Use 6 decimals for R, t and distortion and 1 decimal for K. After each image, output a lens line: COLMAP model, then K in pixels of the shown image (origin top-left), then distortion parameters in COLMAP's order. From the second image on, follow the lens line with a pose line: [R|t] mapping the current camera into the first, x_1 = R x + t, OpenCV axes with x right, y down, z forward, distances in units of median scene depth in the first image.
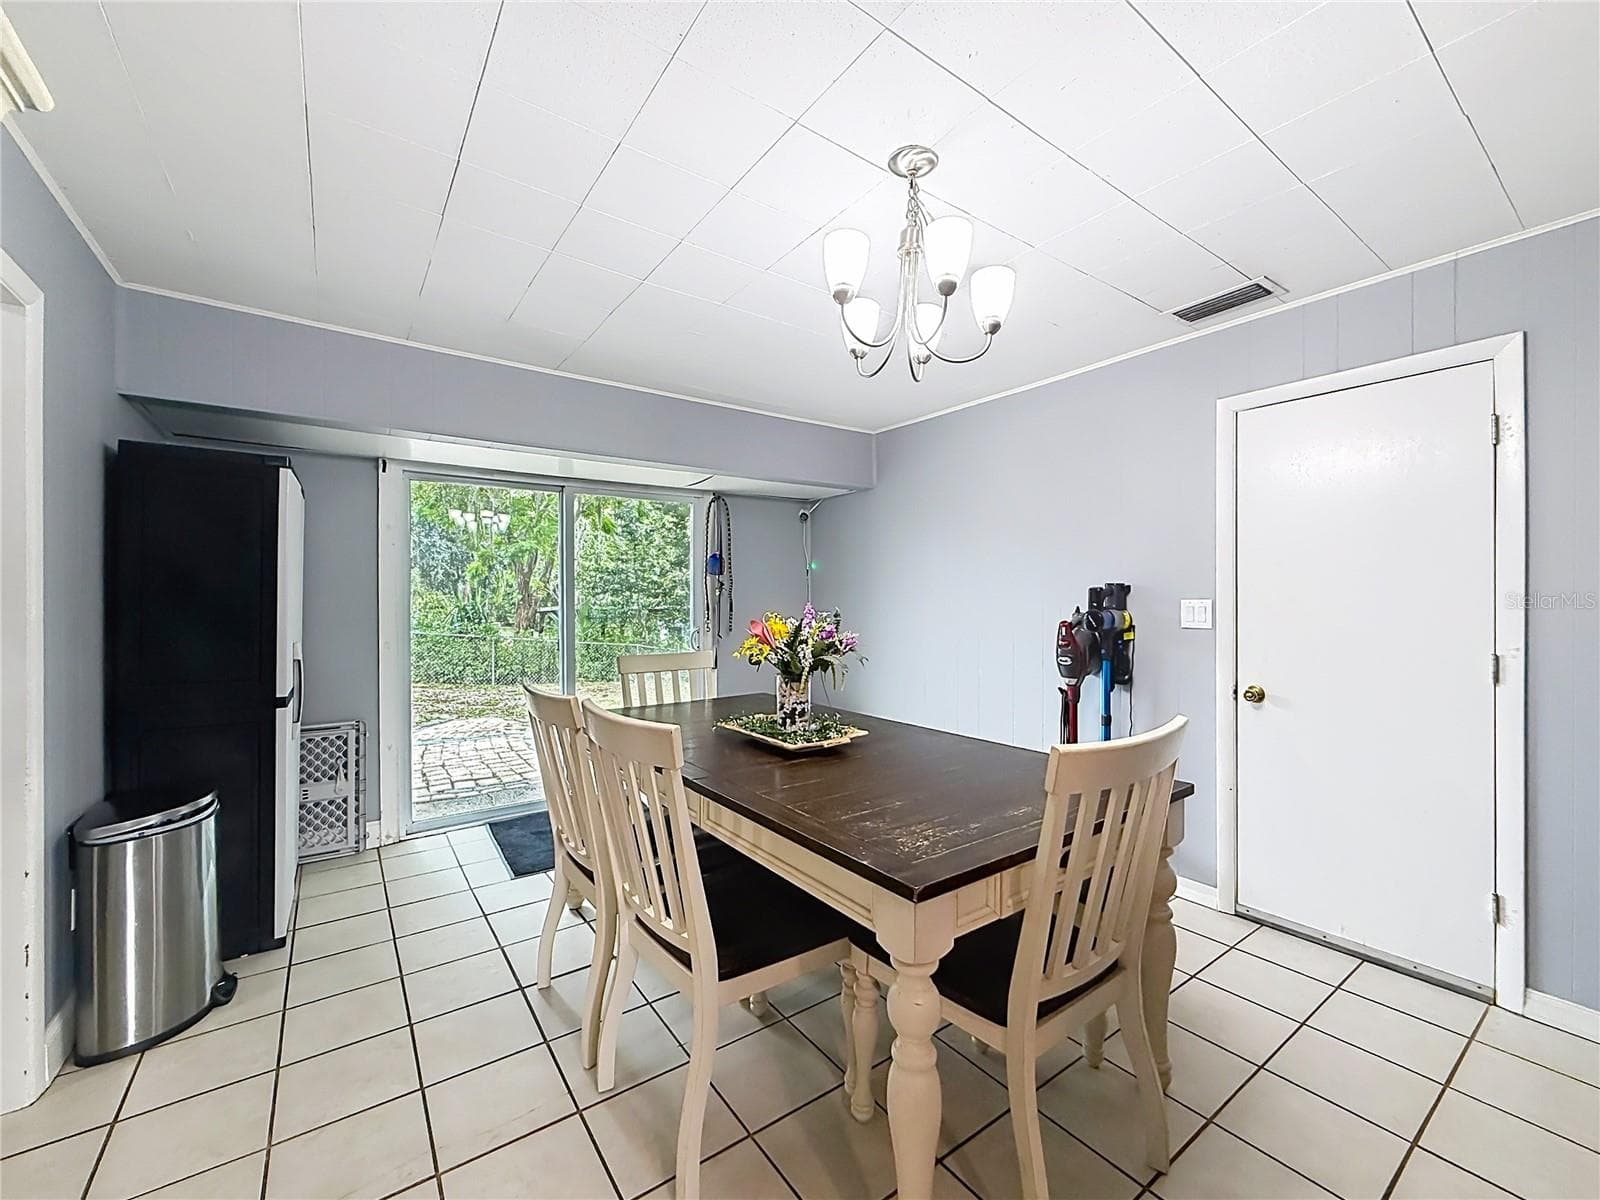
lens RADIAL K [[651.3, 0, 793.0], [0, 651.3, 596.2], [0, 0, 1]] dist [0.012879, -0.001530]
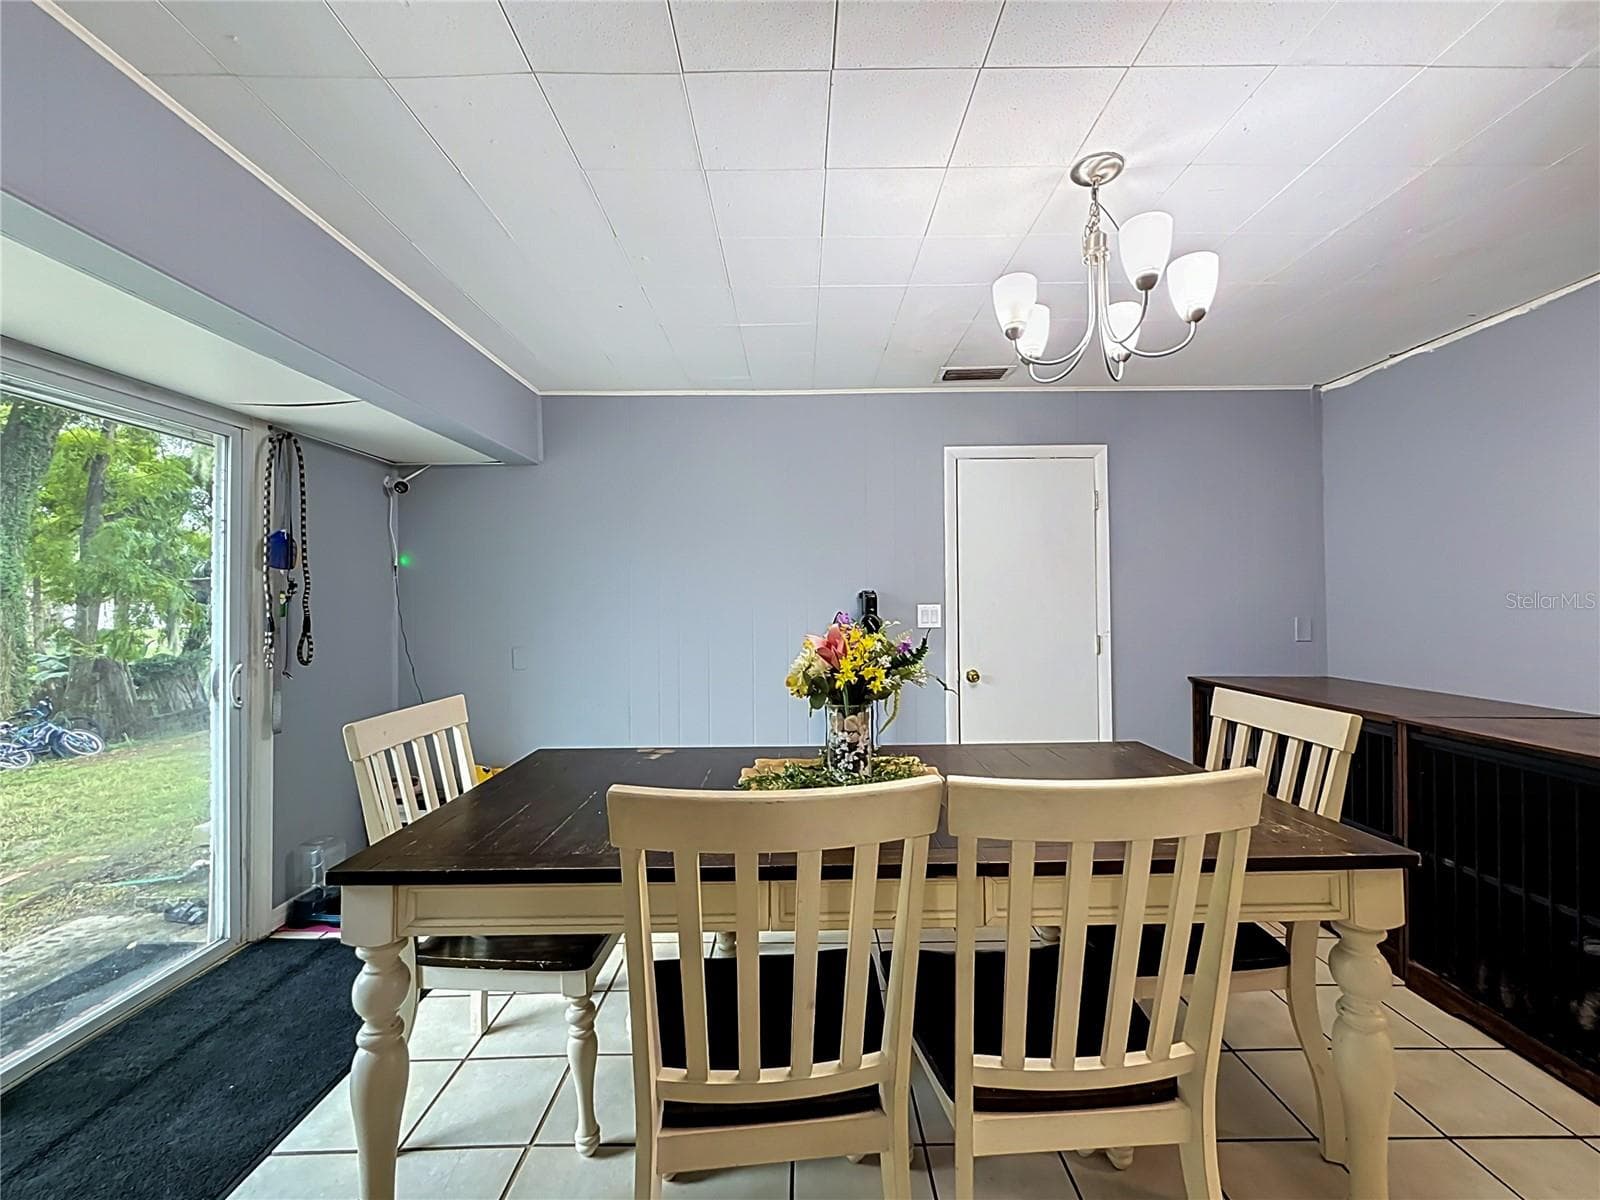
lens RADIAL K [[651.3, 0, 791.3], [0, 651.3, 600.7], [0, 0, 1]] dist [0.012879, -0.001530]
pose [[0.593678, 0.002389, 0.804699, -0.523701], [0.005930, 0.999955, -0.007343, 0.005171], [-0.804681, 0.009131, 0.593637, 0.480861]]
